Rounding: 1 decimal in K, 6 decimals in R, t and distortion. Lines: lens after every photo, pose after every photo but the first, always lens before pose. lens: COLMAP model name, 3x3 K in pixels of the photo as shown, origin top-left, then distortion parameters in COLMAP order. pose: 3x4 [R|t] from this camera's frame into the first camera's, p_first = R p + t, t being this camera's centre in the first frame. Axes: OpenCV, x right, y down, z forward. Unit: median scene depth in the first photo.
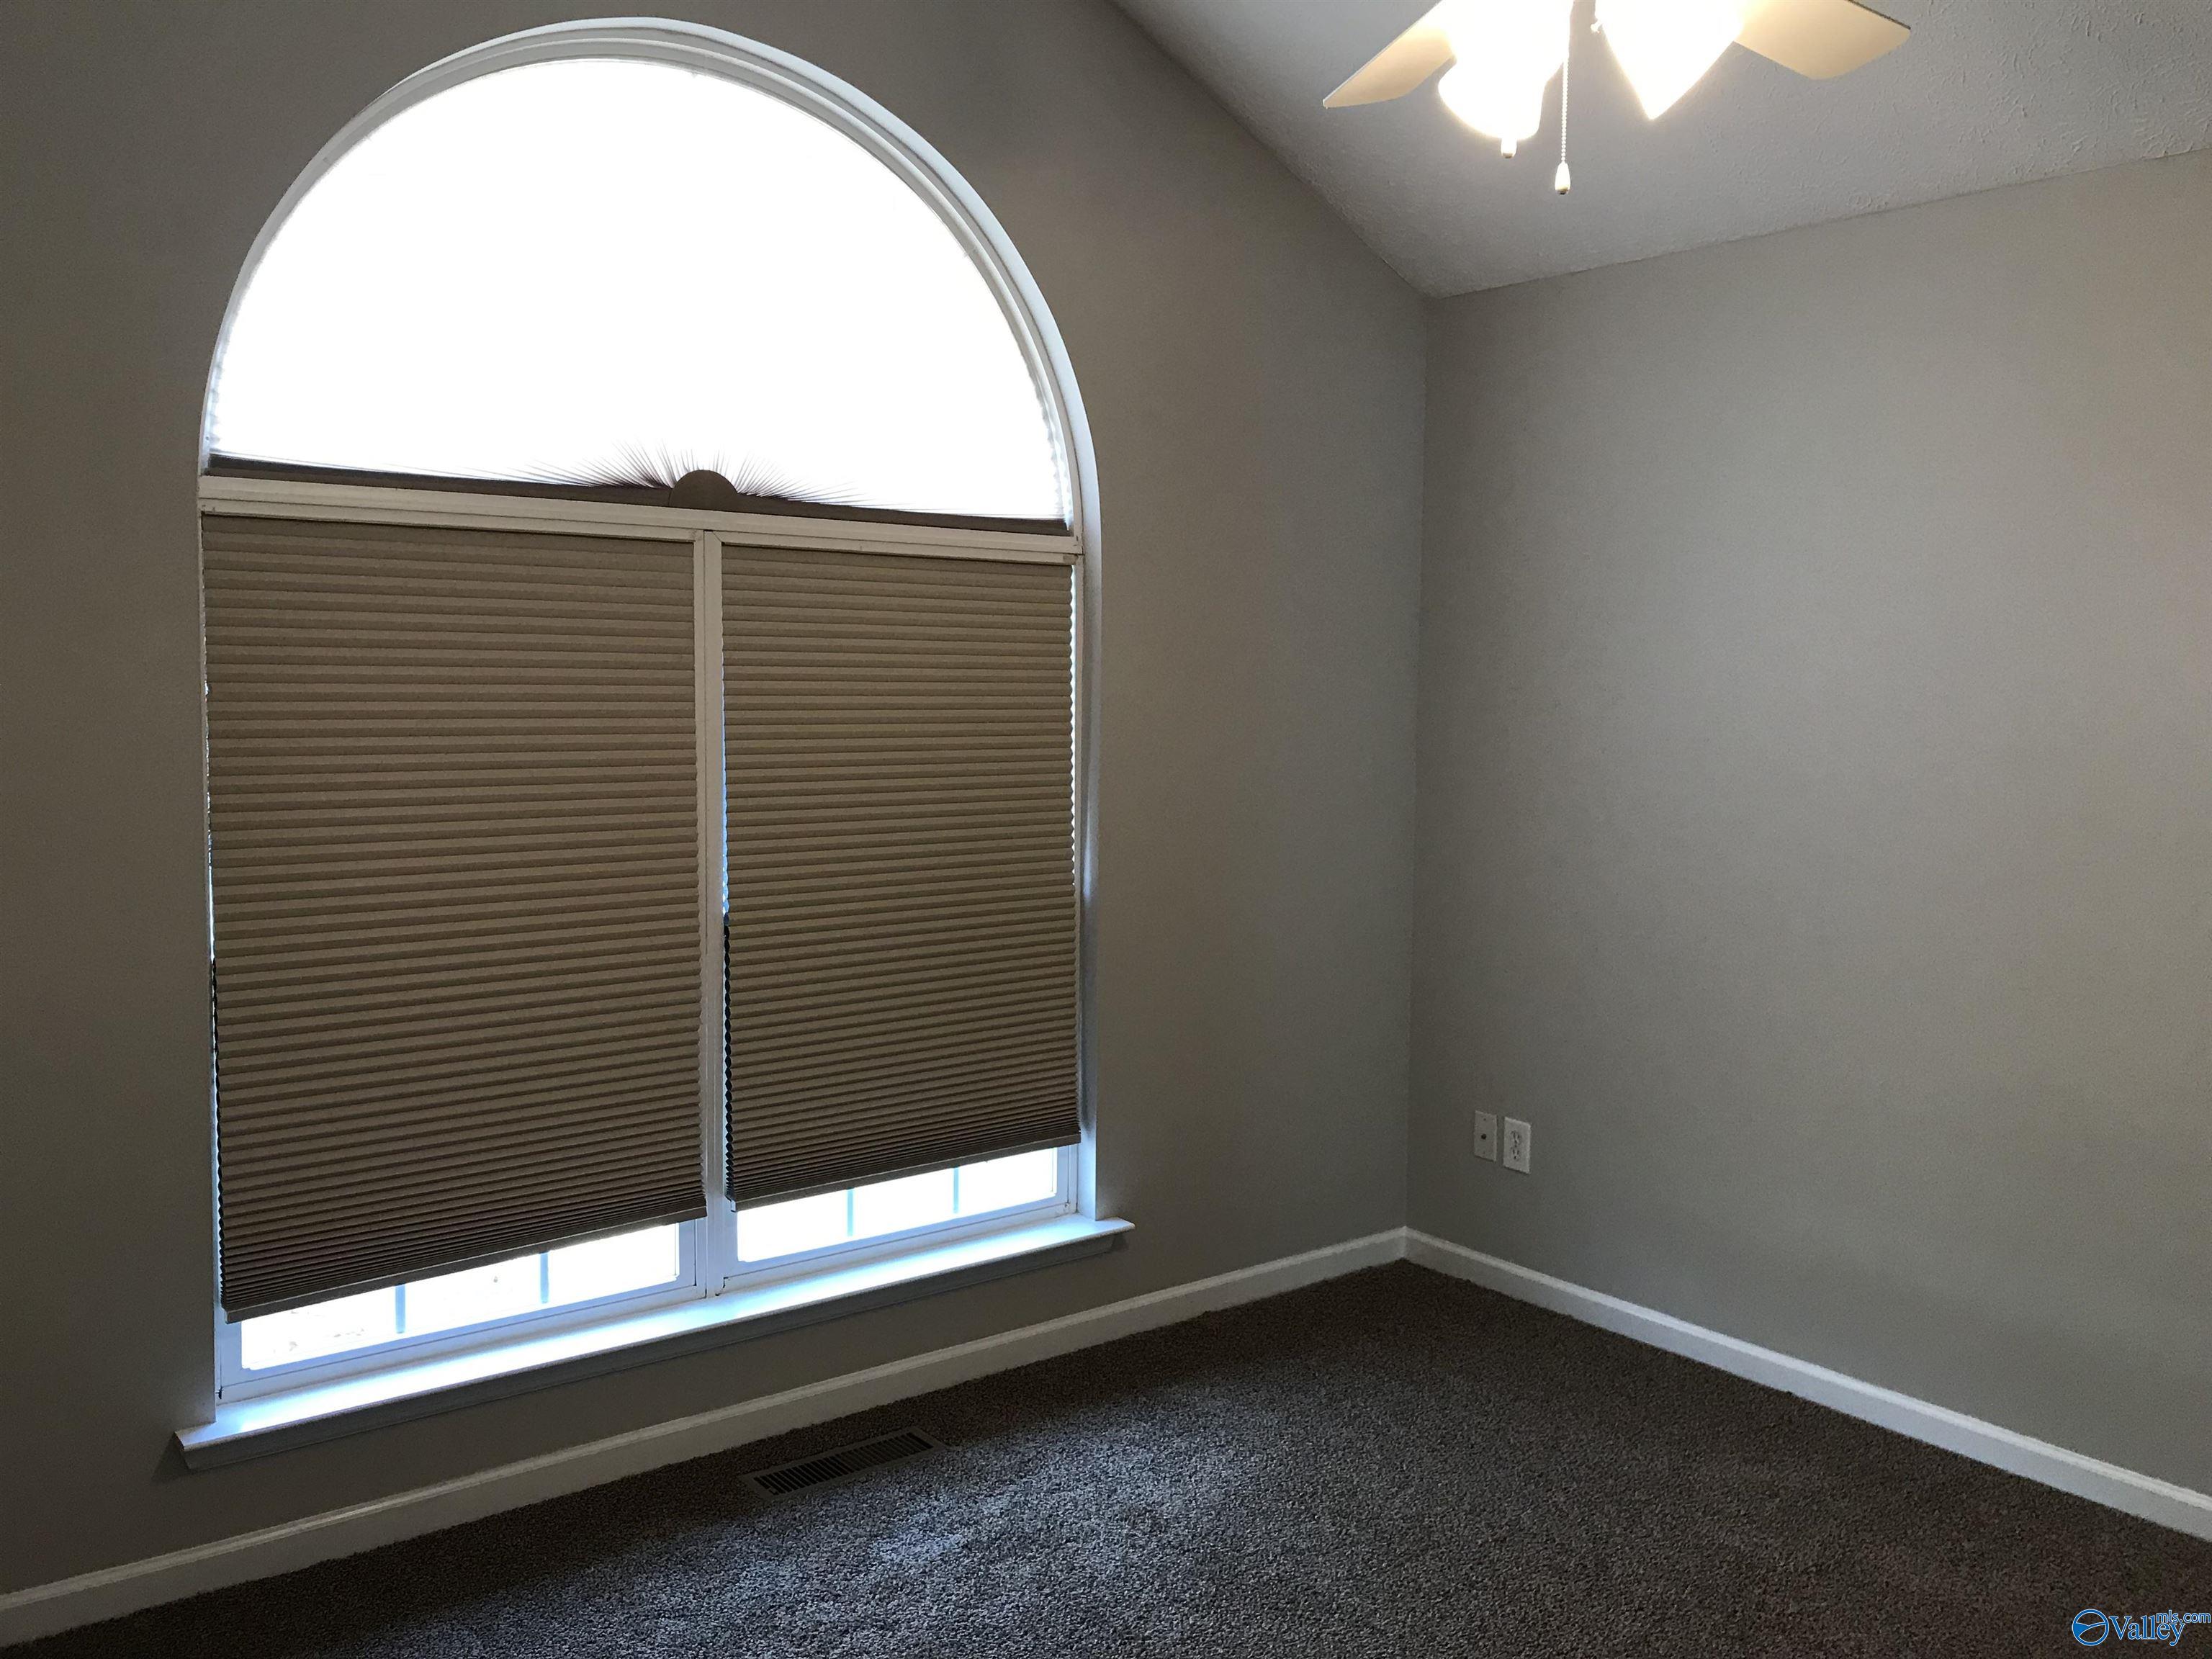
lens RADIAL K [[1824.2, 0, 1106.0], [0, 1824.2, 829.5], [0, 0, 1]] dist [0.108524, -0.088388]
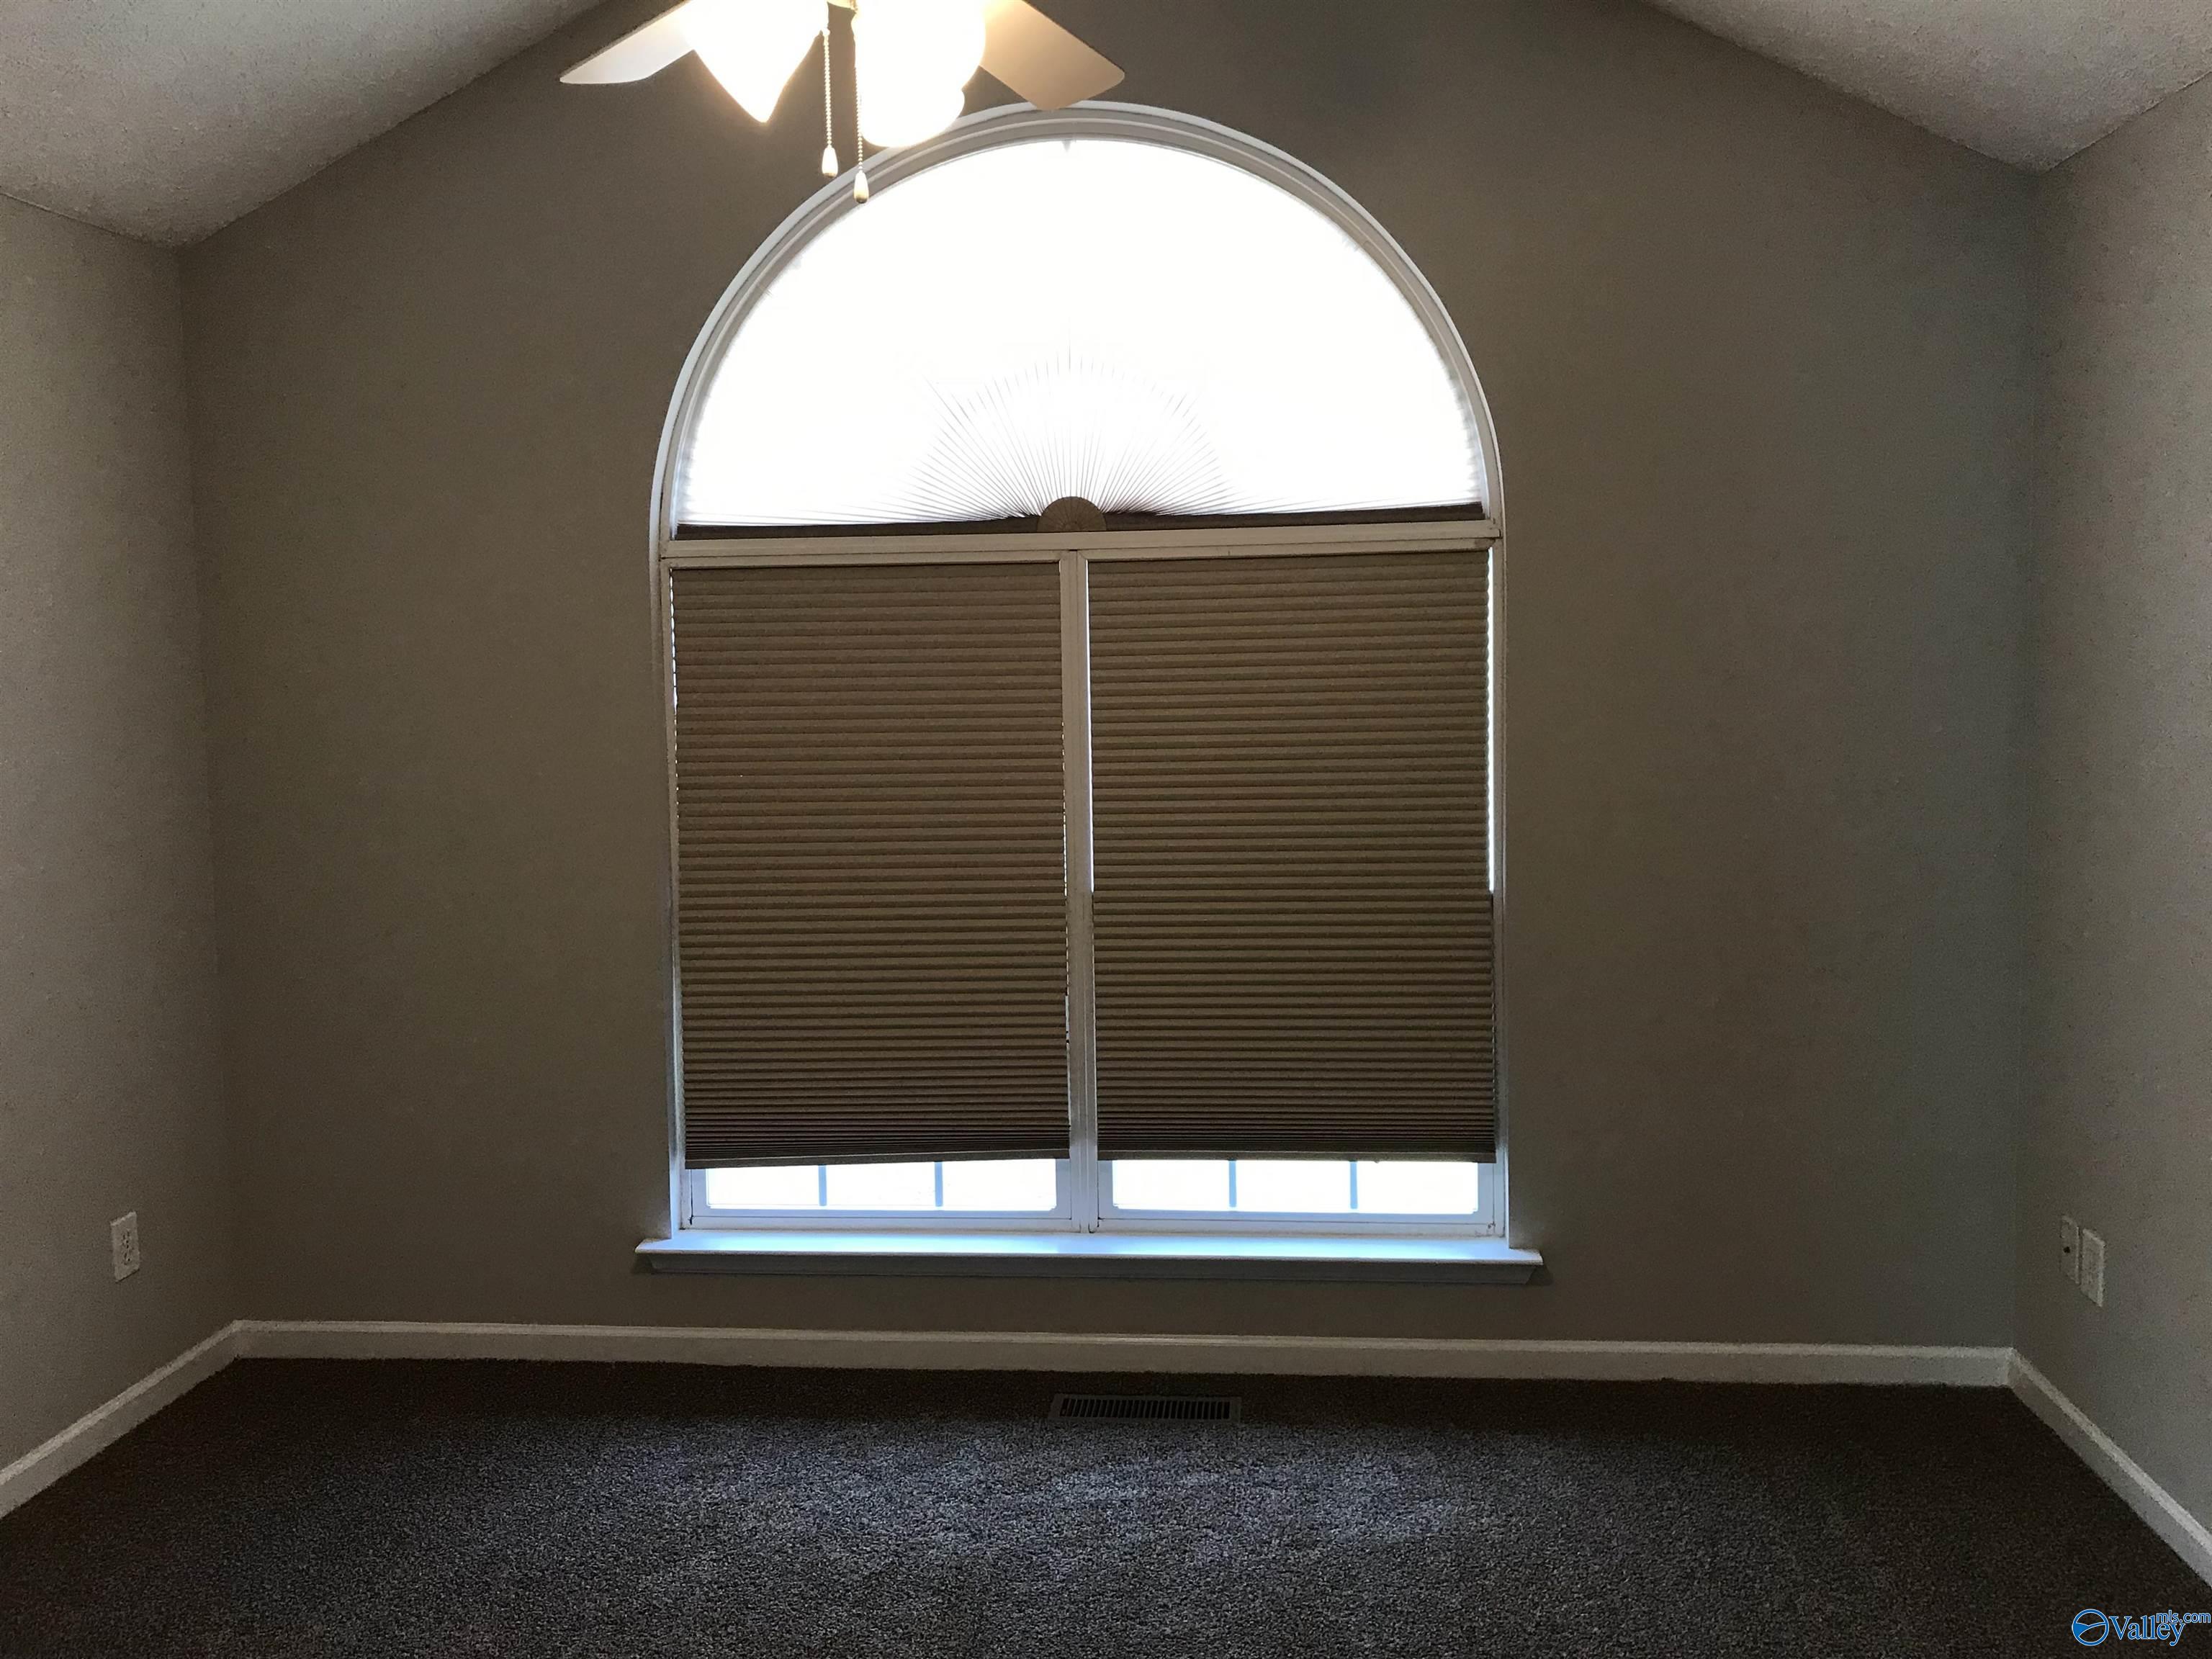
lens RADIAL K [[1756.8, 0, 1106.0], [0, 1756.8, 829.5], [0, 0, 1]] dist [0.206966, -0.412477]
pose [[0.730144, 0.025481, -0.682818, 0.534259], [-0.033253, 0.999445, 0.001740, 0.006280], [0.682484, 0.021435, 0.730586, 0.219280]]
